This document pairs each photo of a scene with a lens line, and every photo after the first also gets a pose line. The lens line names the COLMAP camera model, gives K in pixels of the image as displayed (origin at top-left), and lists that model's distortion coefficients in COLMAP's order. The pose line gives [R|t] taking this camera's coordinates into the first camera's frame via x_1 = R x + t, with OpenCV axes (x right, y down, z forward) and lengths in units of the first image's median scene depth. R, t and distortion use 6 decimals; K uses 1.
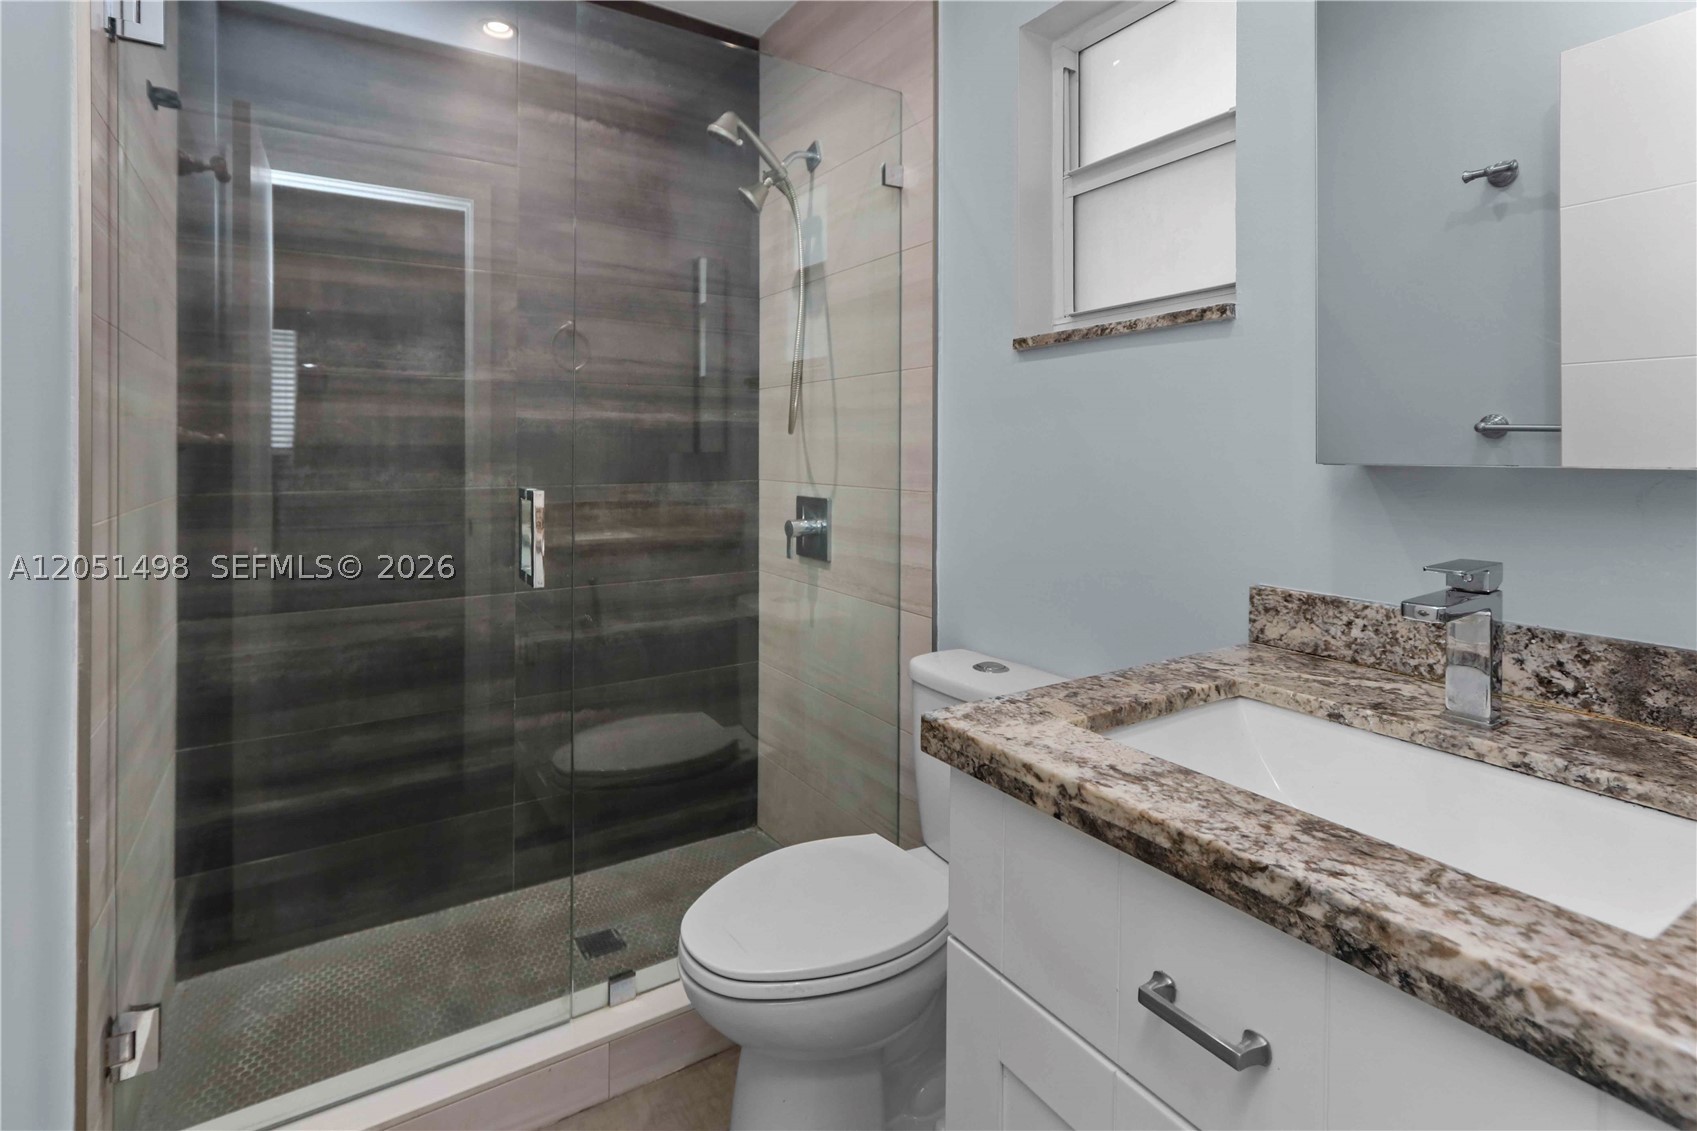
lens RADIAL K [[790.2, 0, 801.1], [0, 790.2, 547.1], [0, 0, 1]] dist [0.011030, 0.000320]
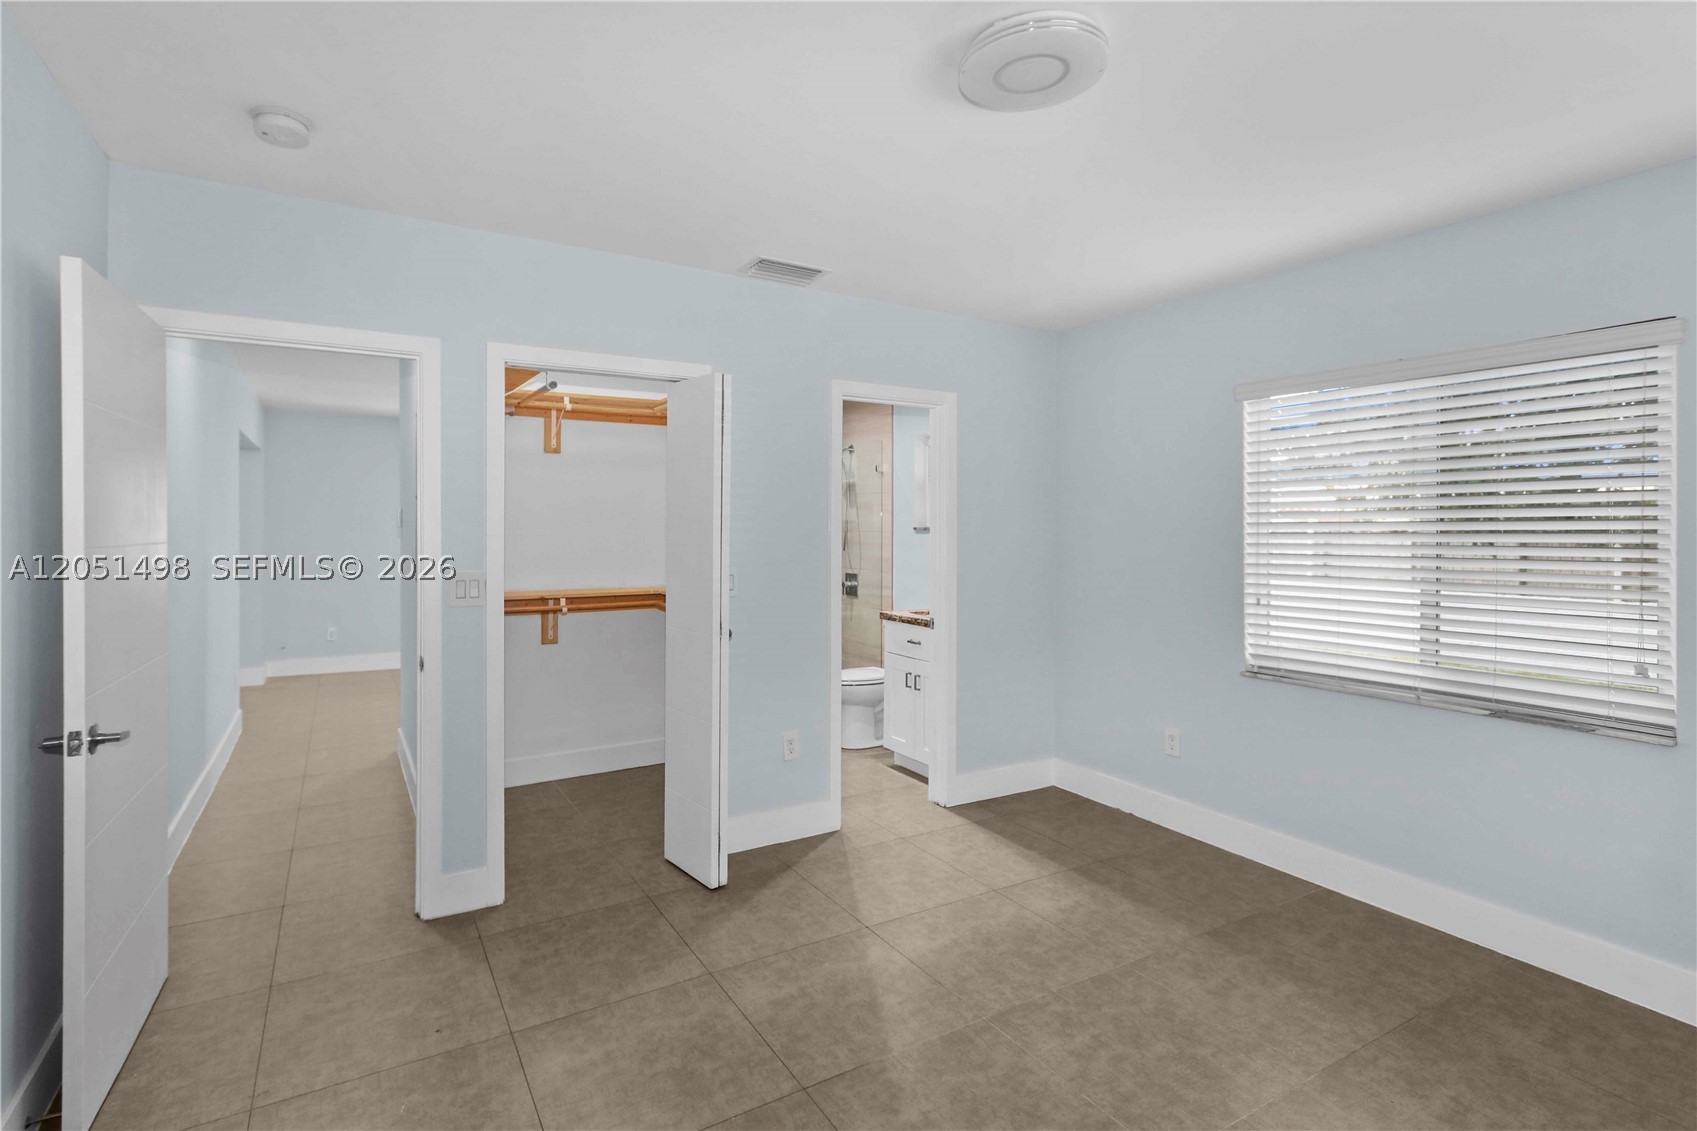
lens RADIAL K [[790.2, 0, 801.1], [0, 790.2, 547.1], [0, 0, 1]] dist [0.011030, 0.000320]
pose [[0.999865, 0.006982, -0.014879, -0.123975], [-0.008492, 0.994540, -0.104009, 0.136720], [0.014072, 0.104121, 0.994465, -1.788313]]
